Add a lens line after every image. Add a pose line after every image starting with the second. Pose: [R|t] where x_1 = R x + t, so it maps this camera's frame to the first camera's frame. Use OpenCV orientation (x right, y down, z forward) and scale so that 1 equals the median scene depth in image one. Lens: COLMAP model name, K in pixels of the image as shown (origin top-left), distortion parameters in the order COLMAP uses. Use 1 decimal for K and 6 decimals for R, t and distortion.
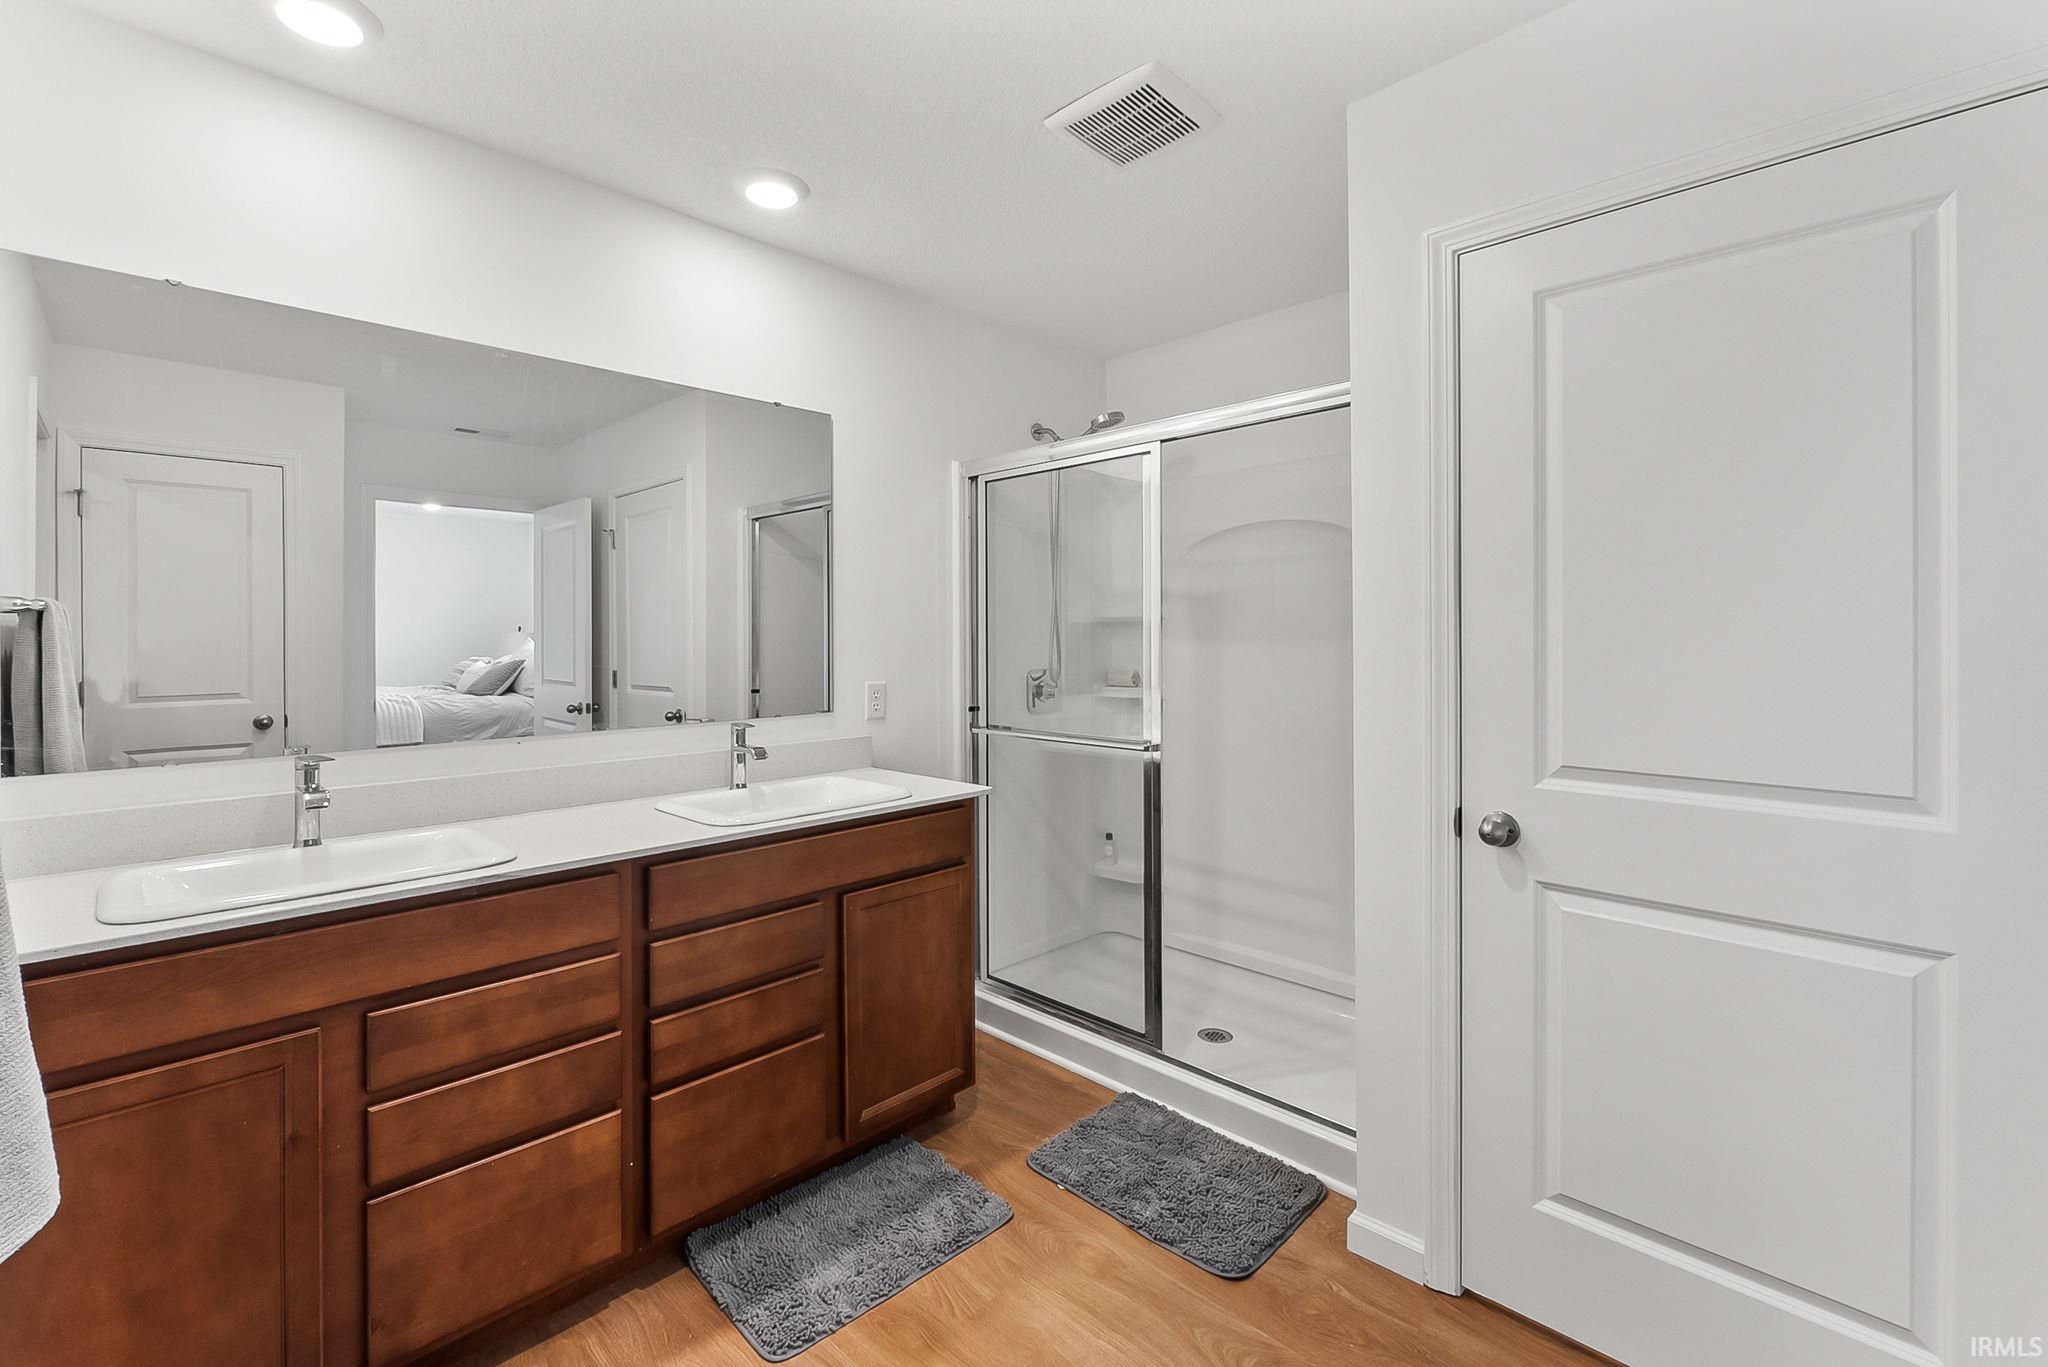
lens RADIAL K [[870.9, 0, 1023.3], [0, 870.9, 668.9], [0, 0, 1]] dist [-0.006773, 0.000104]
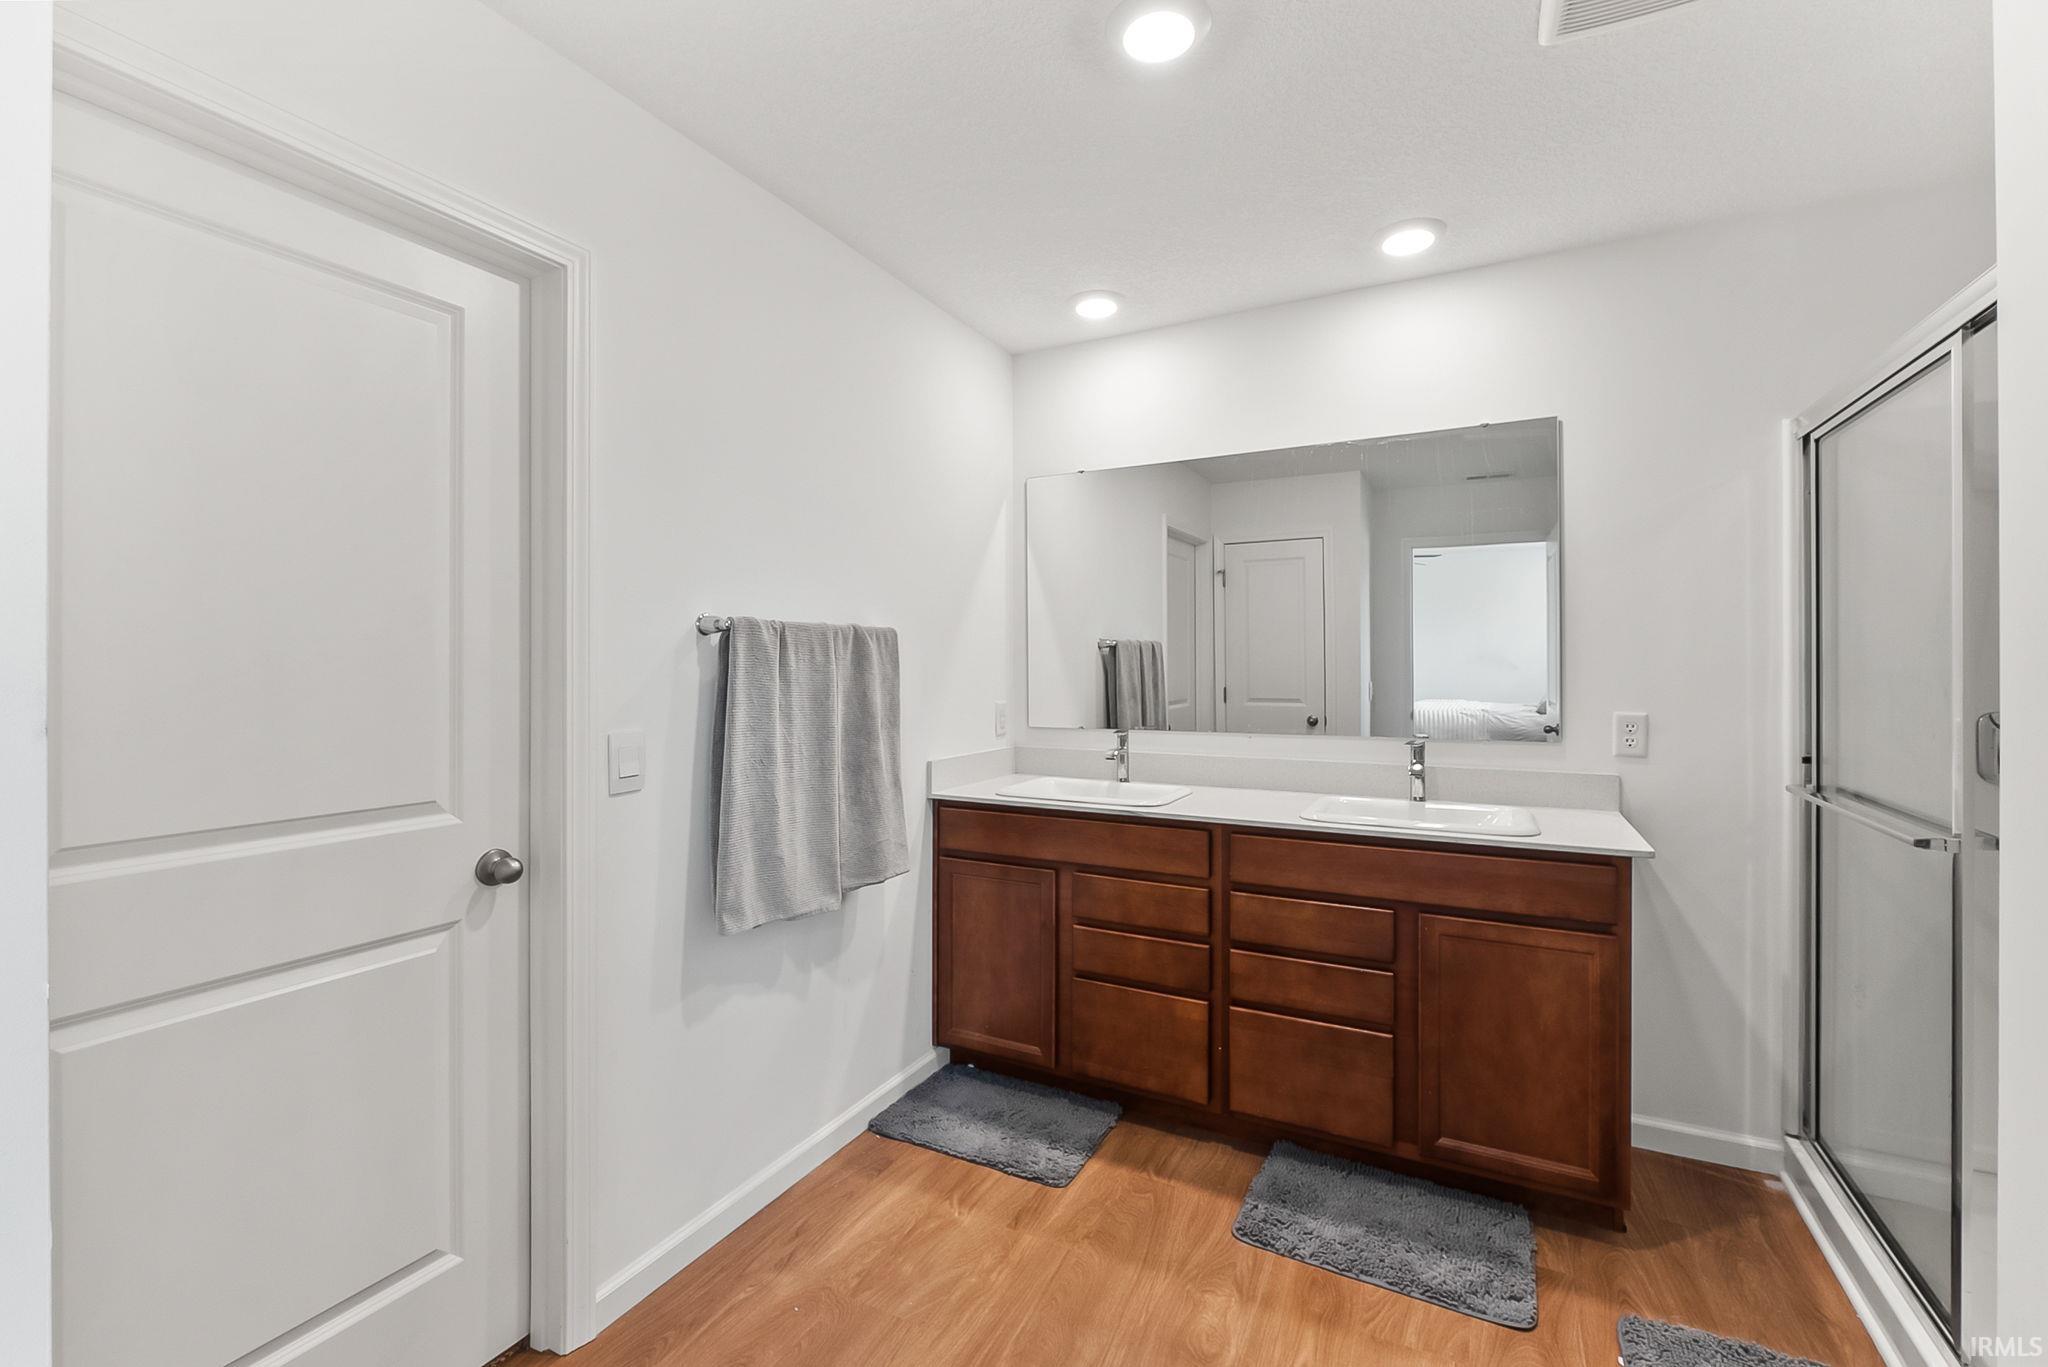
lens RADIAL K [[858.8, 0, 1034.2], [0, 858.8, 707.1], [0, 0, 1]] dist [-0.000743, -0.000074]
pose [[0.302733, 0.049521, -0.951788, 0.623665], [-0.030435, 0.998642, 0.042278, -0.011465], [0.952589, 0.016169, 0.303829, 0.263066]]
